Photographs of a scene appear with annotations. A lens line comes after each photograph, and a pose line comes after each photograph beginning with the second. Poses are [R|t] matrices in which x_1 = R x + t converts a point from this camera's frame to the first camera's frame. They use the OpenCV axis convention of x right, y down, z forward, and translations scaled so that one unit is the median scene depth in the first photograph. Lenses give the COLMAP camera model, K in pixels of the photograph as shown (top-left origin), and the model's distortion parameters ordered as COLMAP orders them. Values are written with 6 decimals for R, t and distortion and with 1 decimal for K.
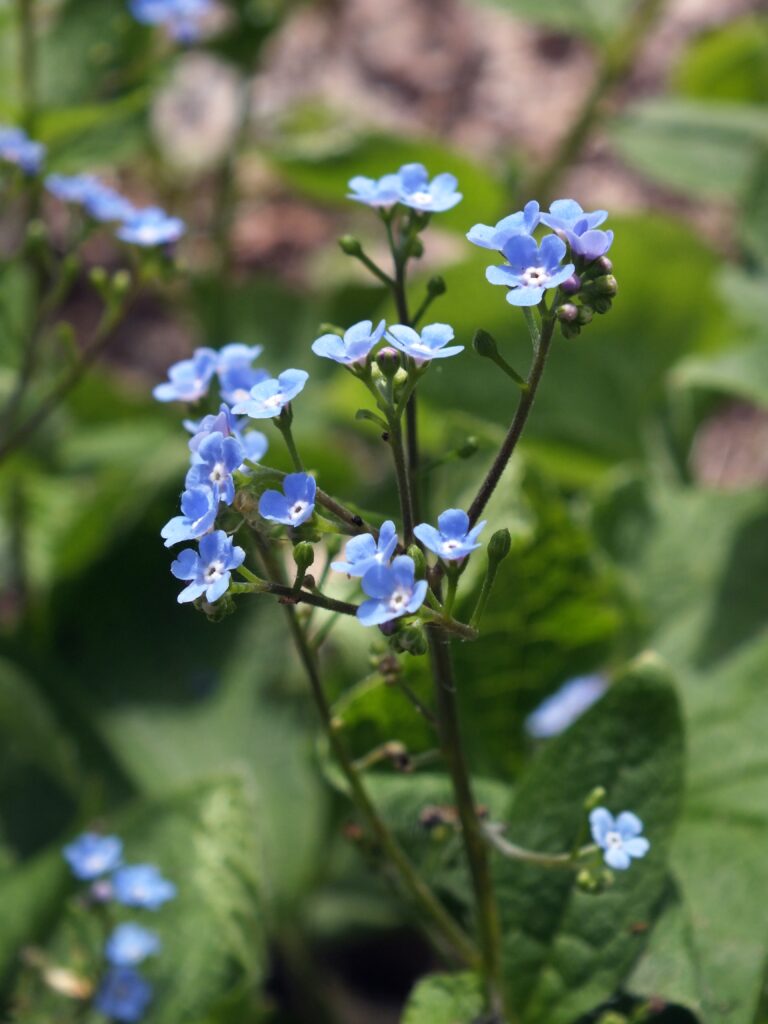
lens RADIAL K [[2632.7, 0, 384.0], [0, 2632.7, 512.0], [0, 0, 1]] dist [-1.108876, 11.392016]
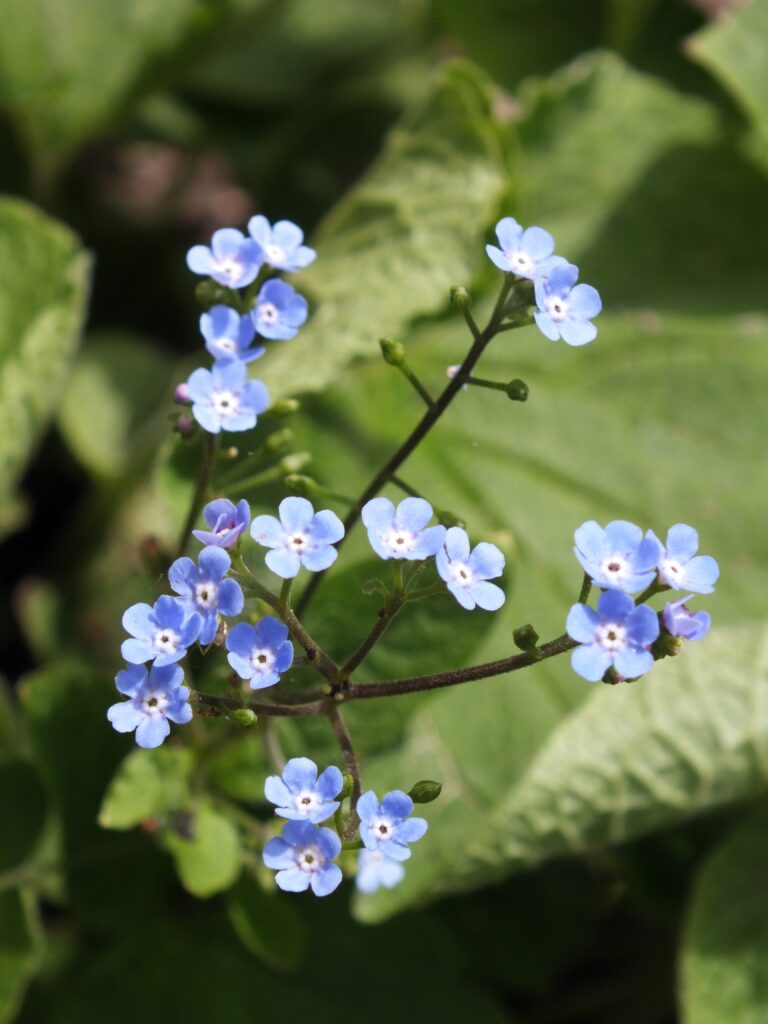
lens RADIAL K [[2641.4, 0, 475.4], [0, 2641.4, 498.5], [0, 0, 1]] dist [-1.554449, 19.105028]
pose [[0.850544, 0.442566, 0.284095, -0.254960], [-0.524322, 0.755481, 0.392855, -0.444686], [-0.040764, -0.483098, 0.874617, 0.209364]]
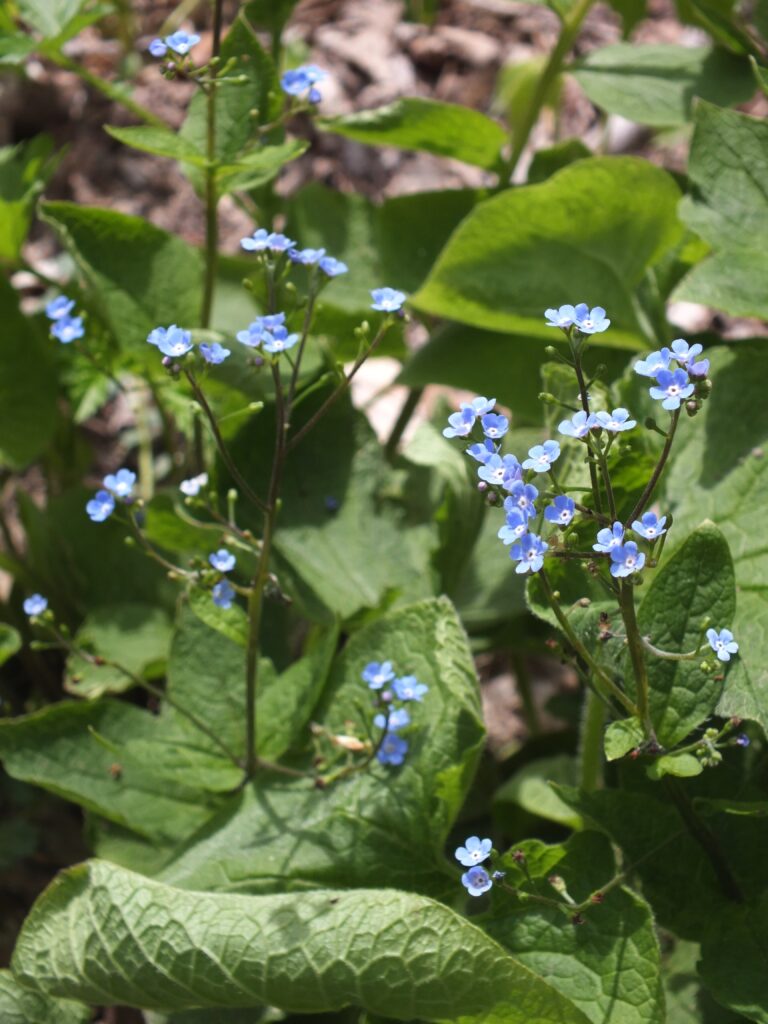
lens RADIAL K [[2632.7, 0, 384.0], [0, 2632.7, 512.0], [0, 0, 1]] dist [-1.108876, 11.392016]
pose [[0.990881, -0.124730, 0.050971, -0.265302], [0.116376, 0.982882, 0.142830, -0.297544], [-0.067914, -0.135596, 0.988434, -0.931733]]
